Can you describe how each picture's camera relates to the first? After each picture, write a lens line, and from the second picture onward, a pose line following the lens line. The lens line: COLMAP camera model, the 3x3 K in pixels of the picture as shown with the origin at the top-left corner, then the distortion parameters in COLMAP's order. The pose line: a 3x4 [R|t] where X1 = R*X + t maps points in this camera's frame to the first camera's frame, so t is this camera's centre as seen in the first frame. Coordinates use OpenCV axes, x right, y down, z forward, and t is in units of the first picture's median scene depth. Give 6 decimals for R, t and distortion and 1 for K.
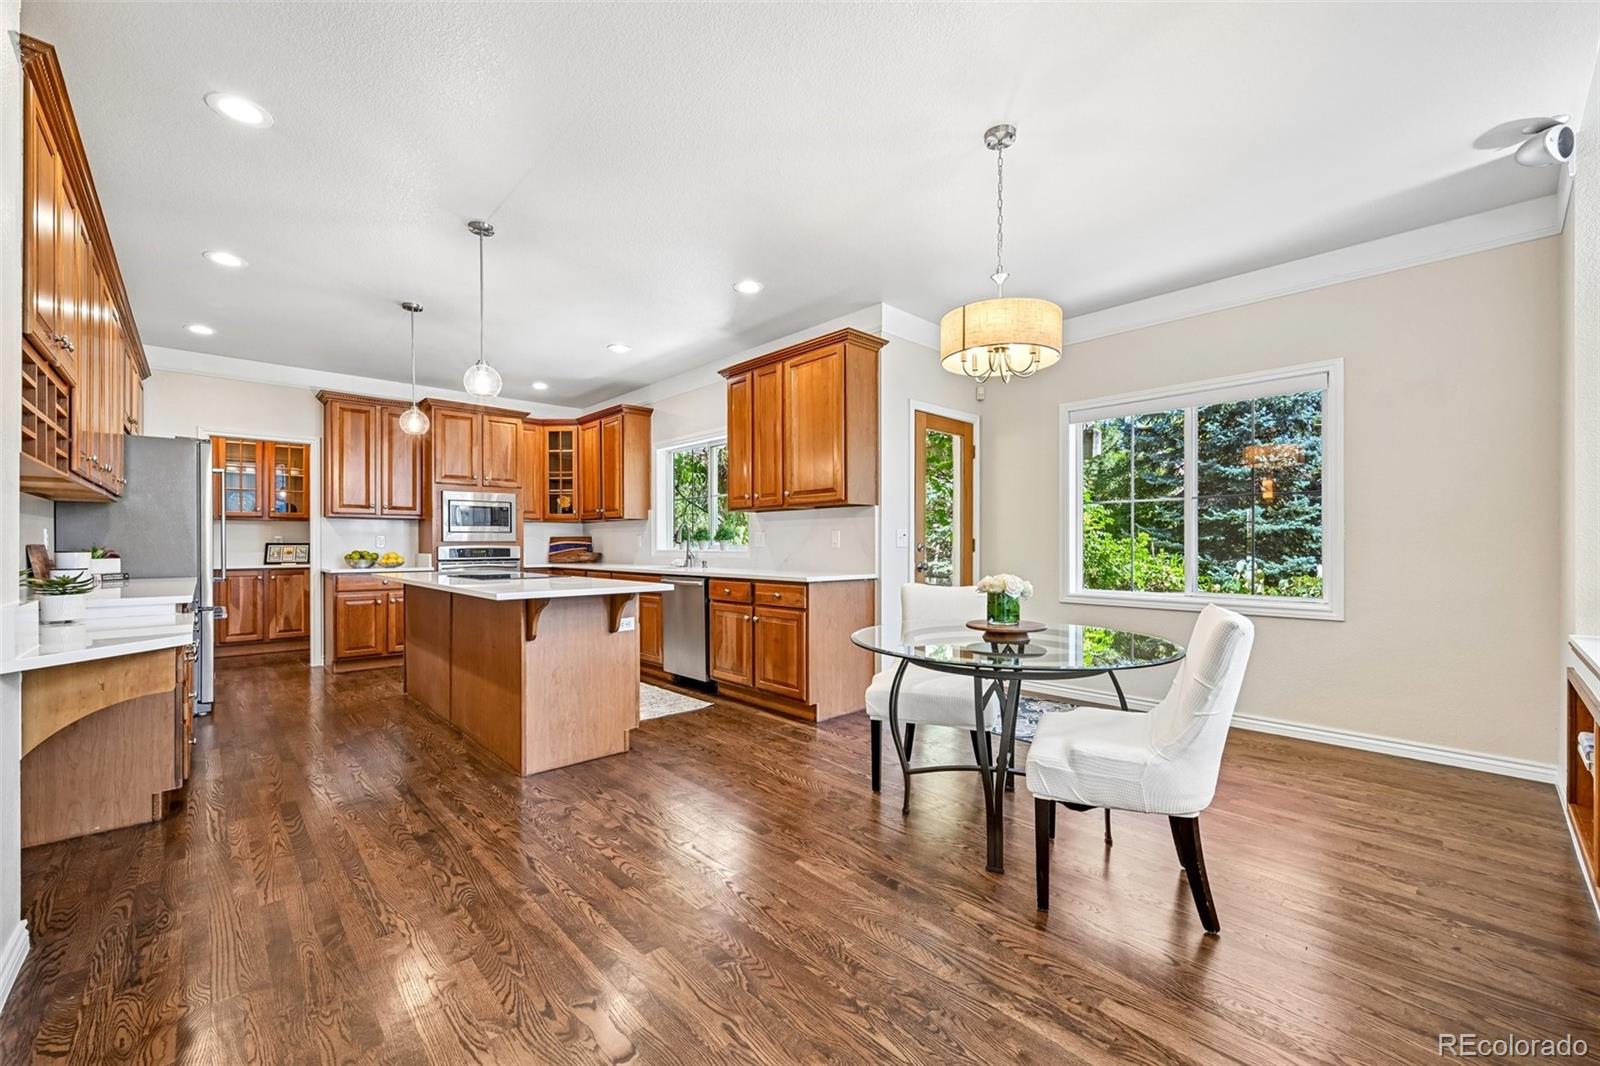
lens RADIAL K [[638.4, 0, 806.6], [0, 638.4, 544.9], [0, 0, 1]] dist [-0.001771, -0.000493]
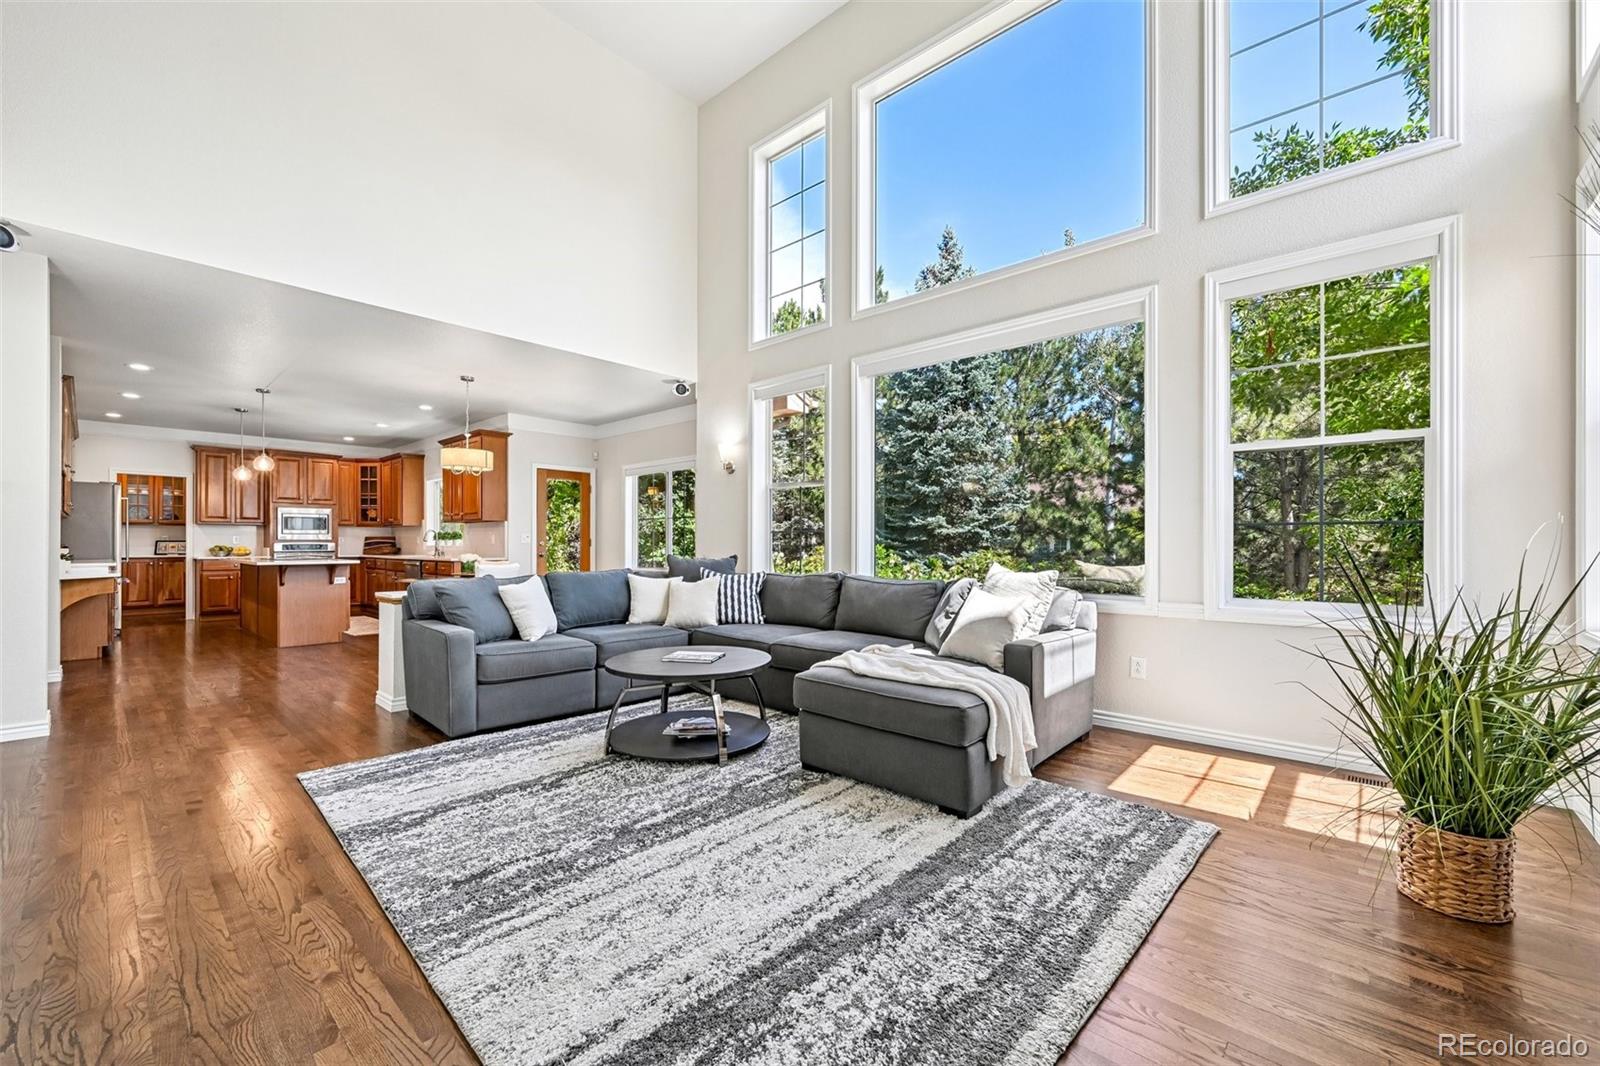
lens RADIAL K [[638.4, 0, 801.5], [0, 638.4, 540.3], [0, 0, 1]] dist [-0.001771, -0.000493]
pose [[0.996706, 0.002434, 0.081067, 0.776840], [-0.001964, 0.999981, -0.005877, 0.003422], [-0.081080, 0.005698, 0.996691, -0.880249]]
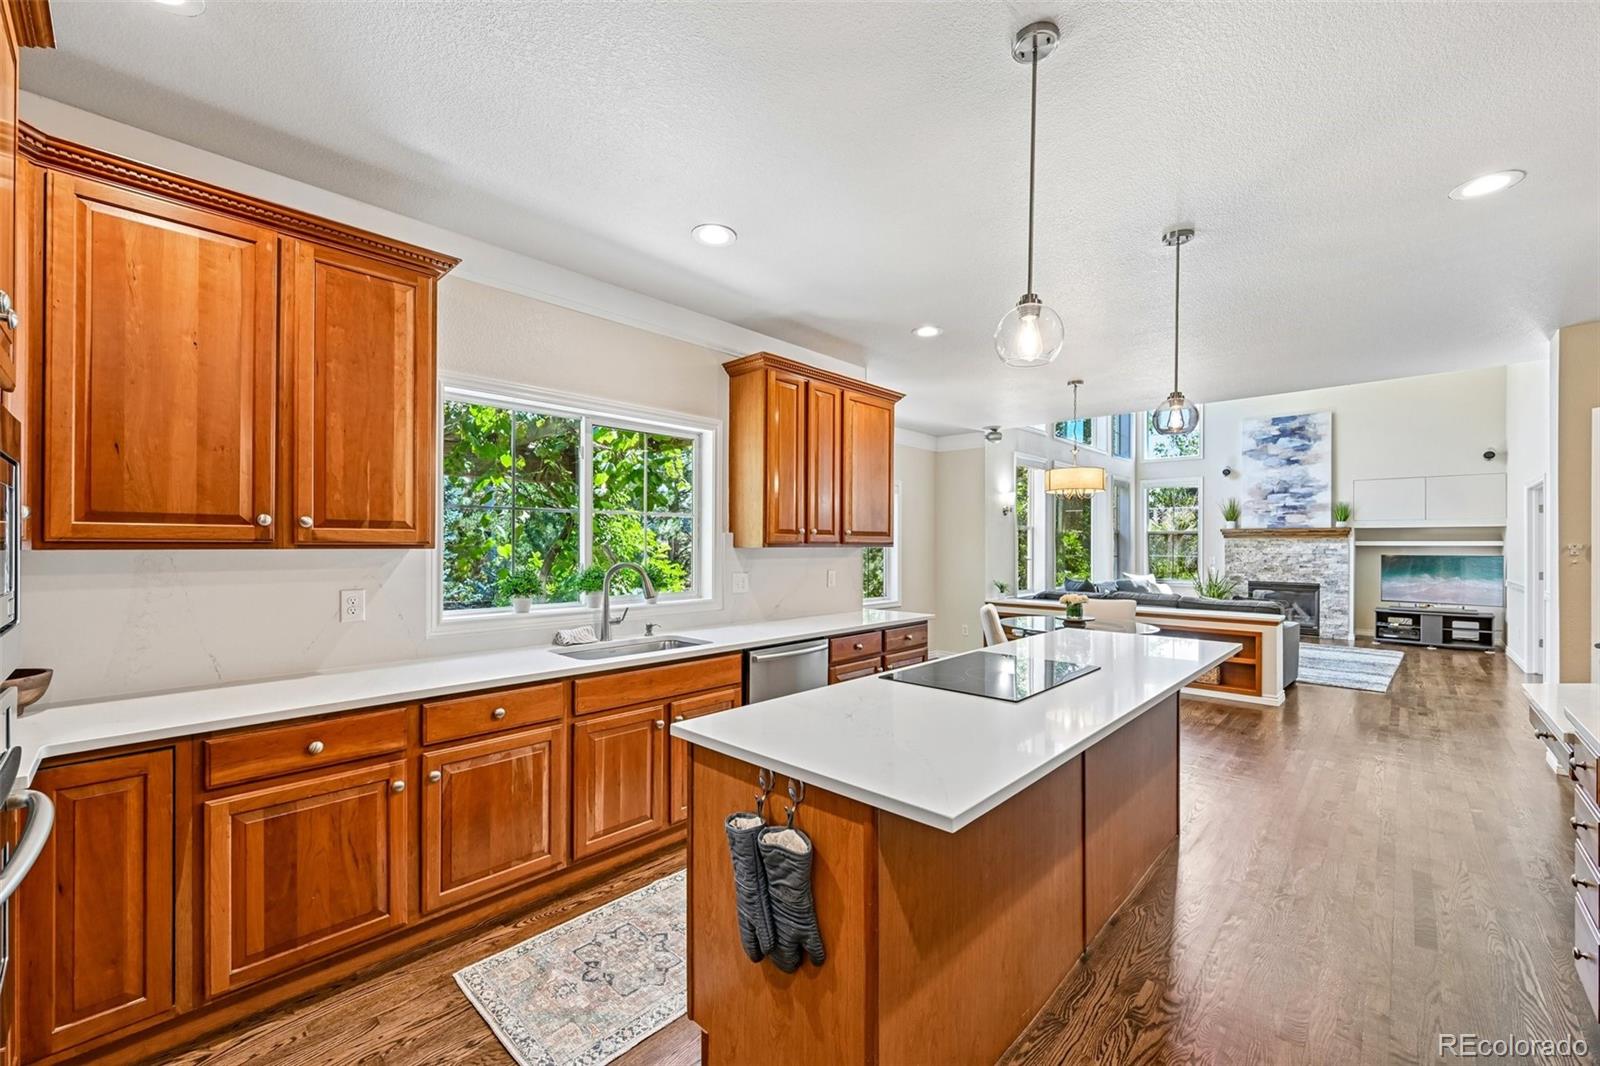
lens RADIAL K [[638.4, 0, 810.1], [0, 638.4, 542.8], [0, 0, 1]] dist [-0.001771, -0.000493]
pose [[-0.056865, 0.009296, 0.998339, -0.950073], [0.002904, 0.999954, -0.009146, -0.056440], [-0.998378, 0.002379, -0.056890, 1.098316]]
